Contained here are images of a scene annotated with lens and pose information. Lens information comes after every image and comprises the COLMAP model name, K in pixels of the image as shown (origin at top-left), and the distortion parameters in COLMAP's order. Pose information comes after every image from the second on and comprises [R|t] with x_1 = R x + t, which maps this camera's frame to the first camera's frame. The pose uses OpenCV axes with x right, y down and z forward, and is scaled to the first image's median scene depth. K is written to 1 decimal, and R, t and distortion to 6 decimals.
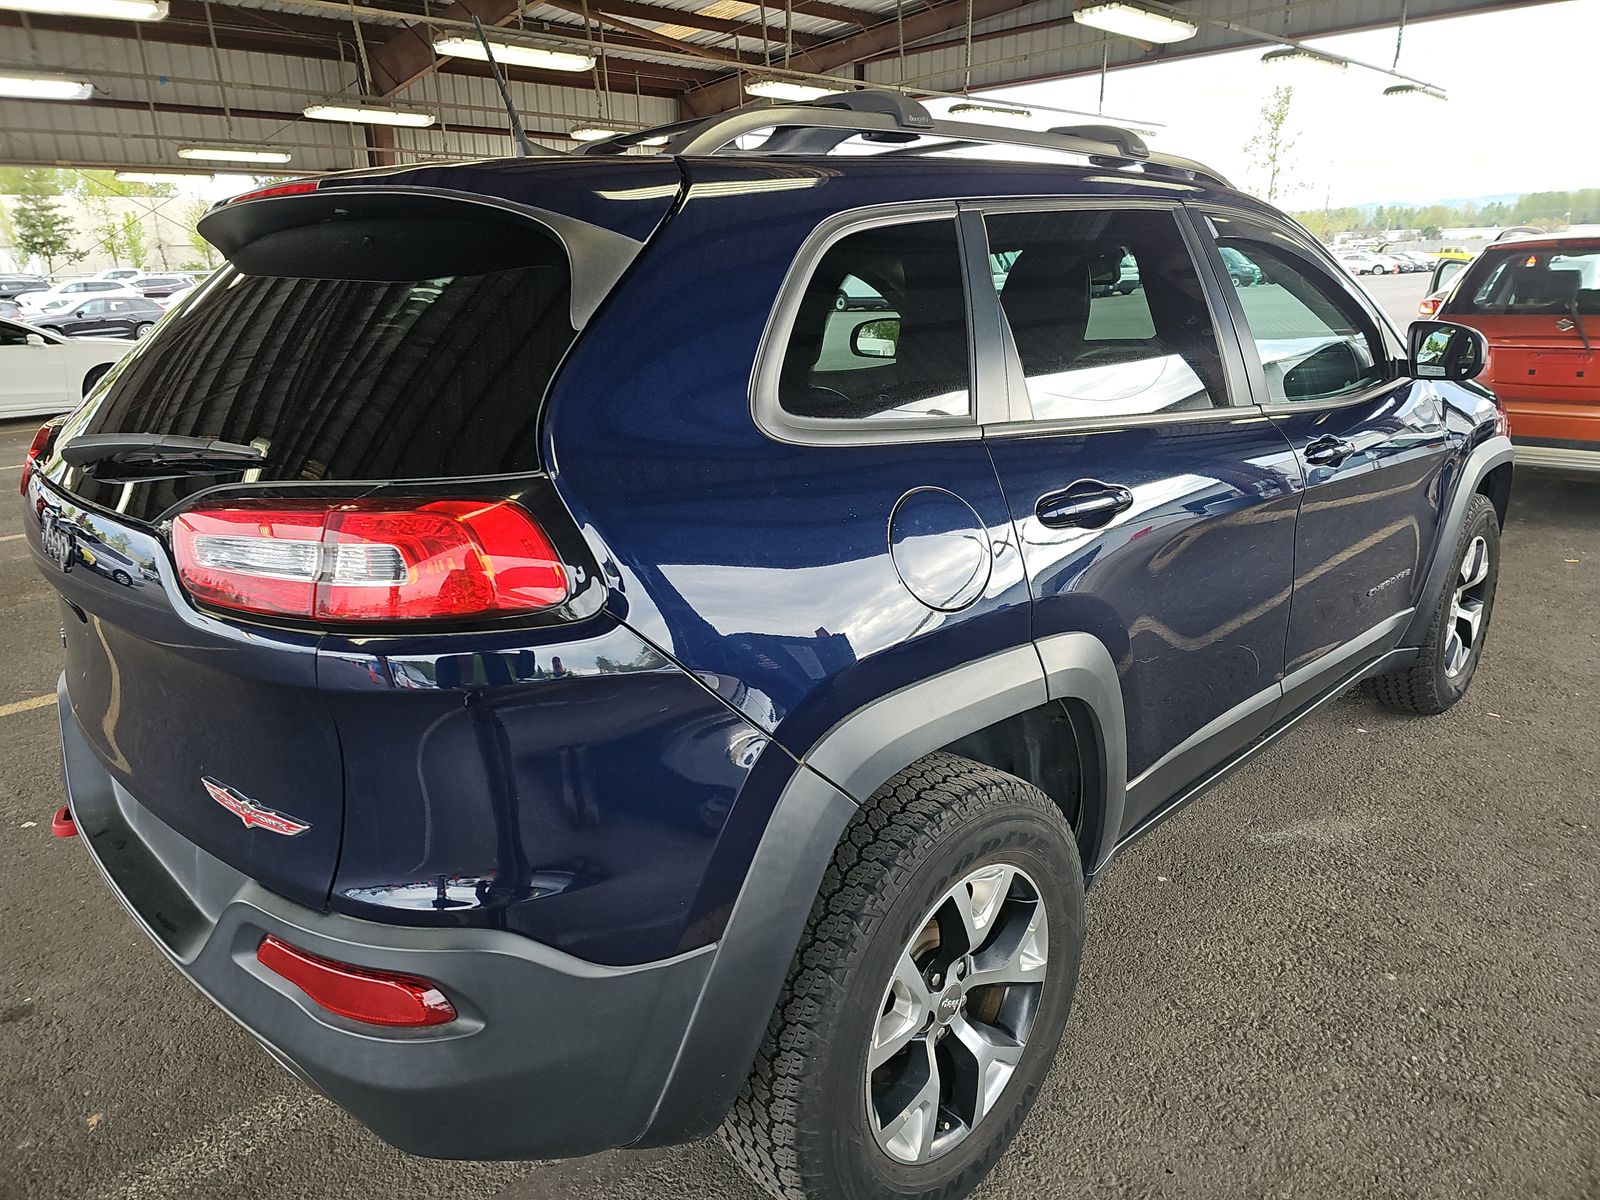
lens RADIAL K [[1093.1, 0, 800.0], [0, 1093.1, 600.0], [0, 0, 1]] dist [0.001987, 0.004032]
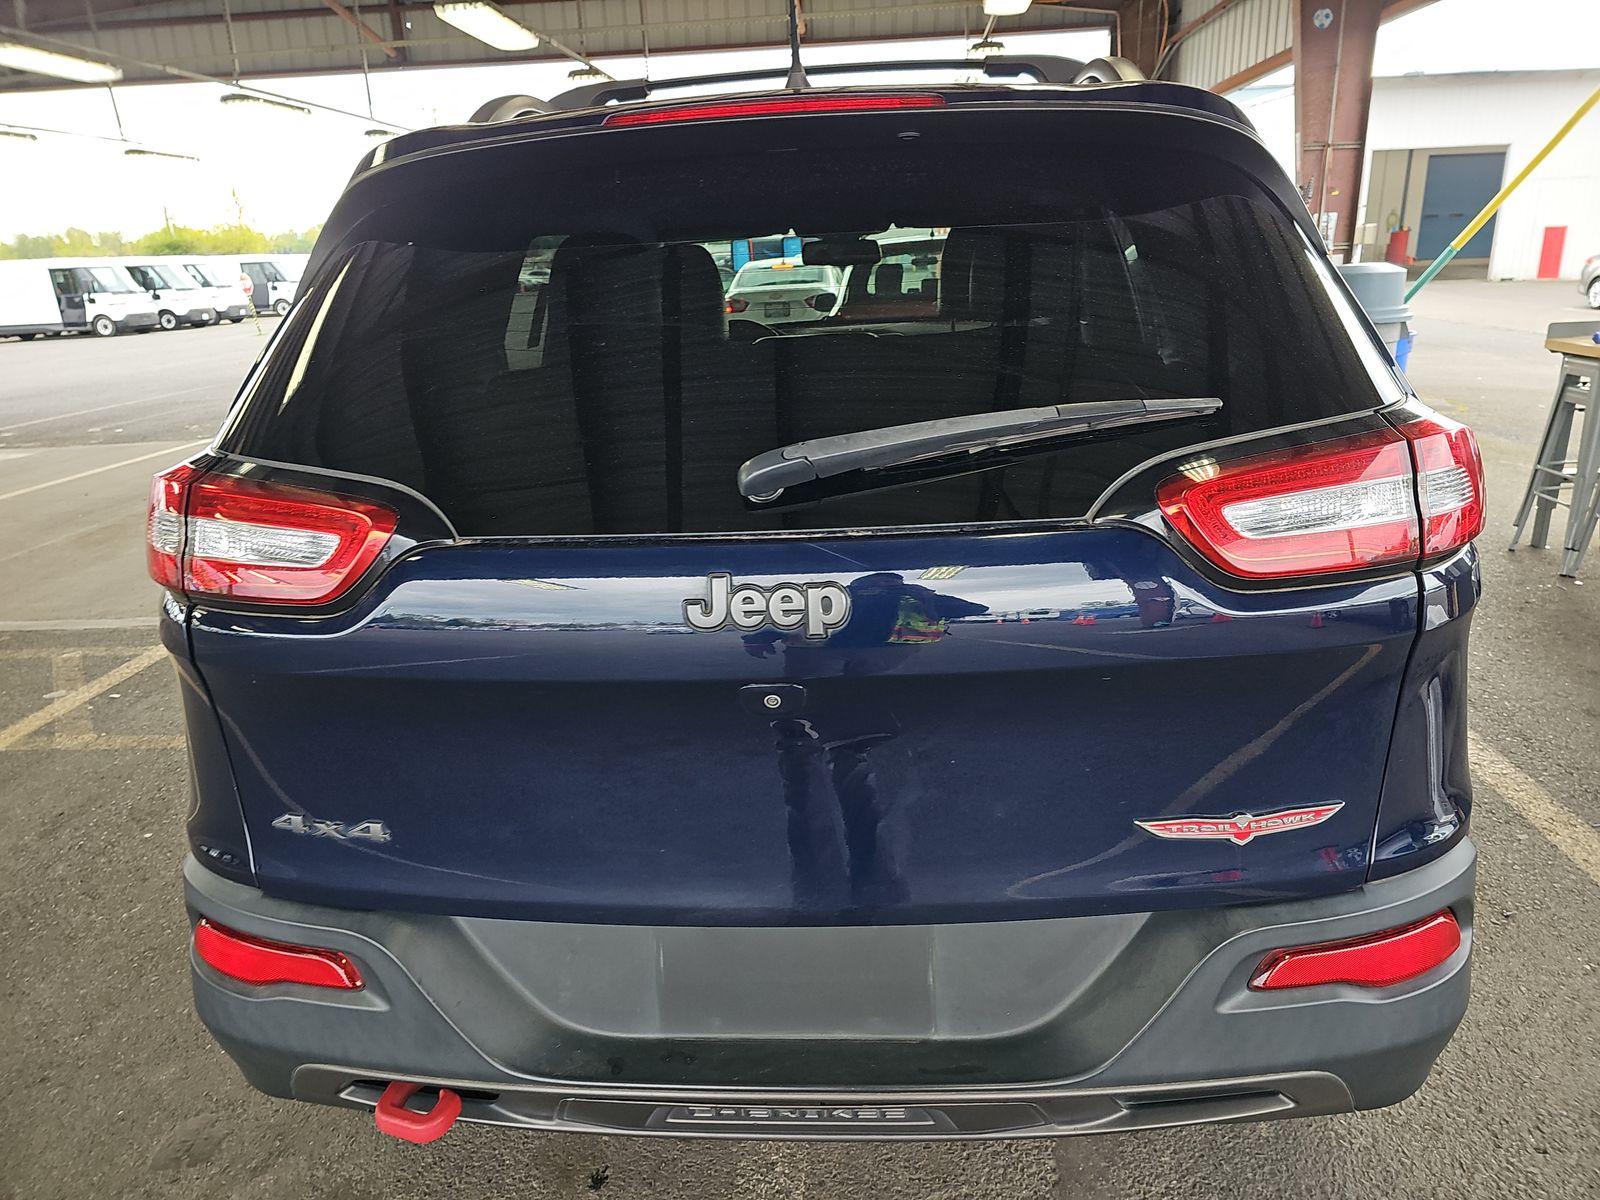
lens RADIAL K [[1093.1, 0, 800.0], [0, 1093.1, 600.0], [0, 0, 1]] dist [0.001987, 0.004032]
pose [[0.741880, -0.212709, 0.635900, -0.241784], [0.221797, 0.972813, 0.066645, -0.020975], [-0.632787, 0.091598, 0.768889, 0.104802]]
